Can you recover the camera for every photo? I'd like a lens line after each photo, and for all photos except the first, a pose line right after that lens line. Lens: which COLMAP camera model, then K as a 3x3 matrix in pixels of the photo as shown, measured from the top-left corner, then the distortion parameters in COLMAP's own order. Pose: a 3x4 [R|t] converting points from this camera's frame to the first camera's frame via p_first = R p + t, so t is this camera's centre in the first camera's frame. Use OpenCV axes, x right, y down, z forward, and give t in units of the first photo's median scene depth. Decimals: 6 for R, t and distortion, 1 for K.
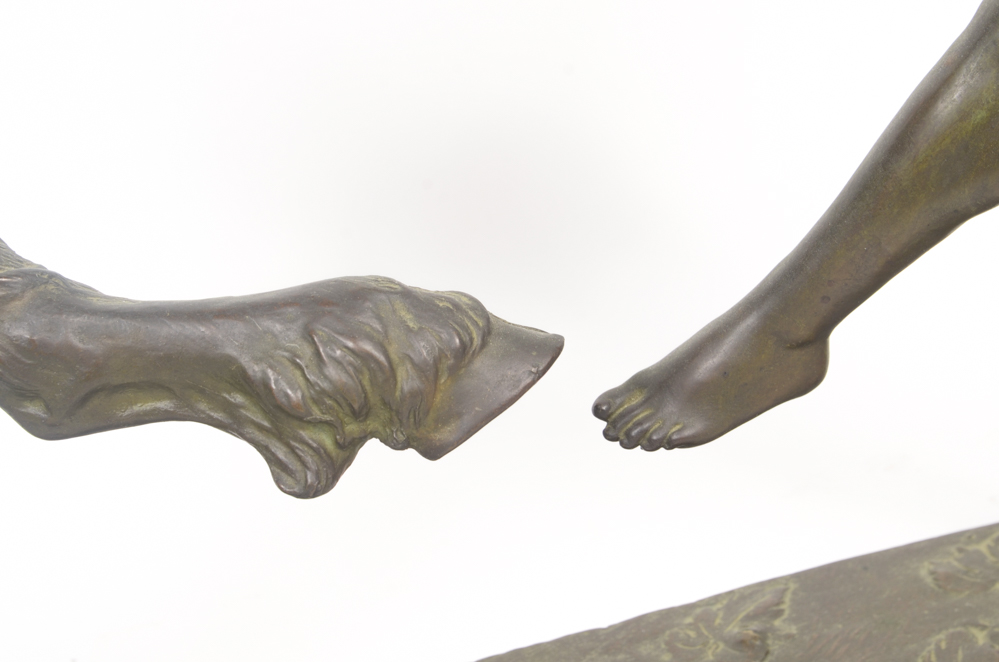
lens RADIAL K [[1464.9, 0, 493.7], [0, 1464.9, 332.6], [0, 0, 1]] dist [0.012927, 0.000000]
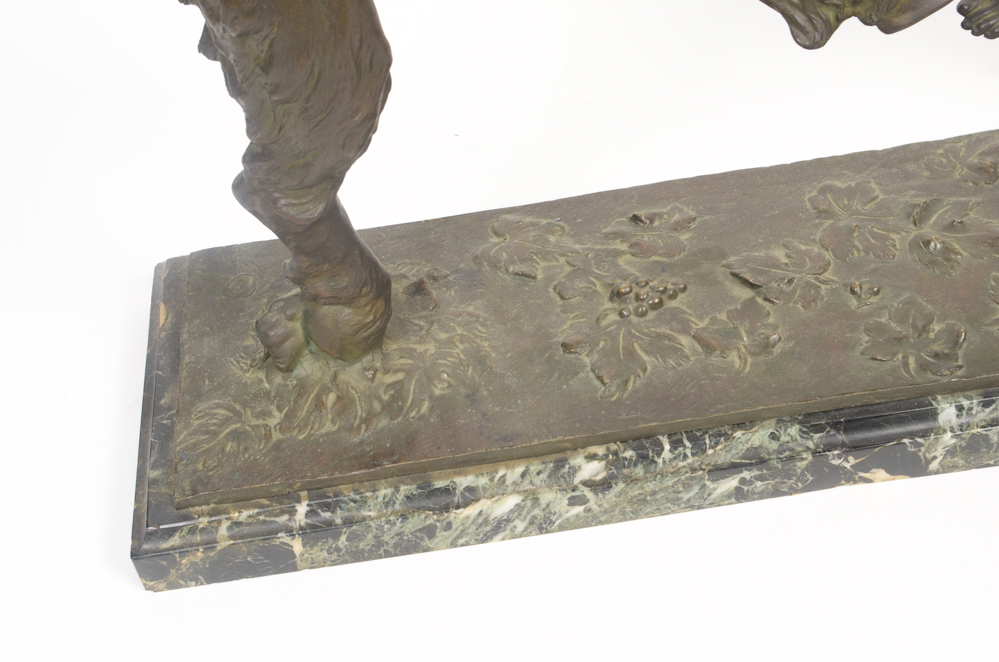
lens RADIAL K [[1464.9, 0, 496.8], [0, 1464.9, 331.4], [0, 0, 1]] dist [0.012927, 0.000000]
pose [[0.994377, 0.103263, 0.023461, -0.421257], [-0.105441, 0.945025, 0.309533, -0.053673], [0.009792, -0.310266, 0.950599, -0.594326]]
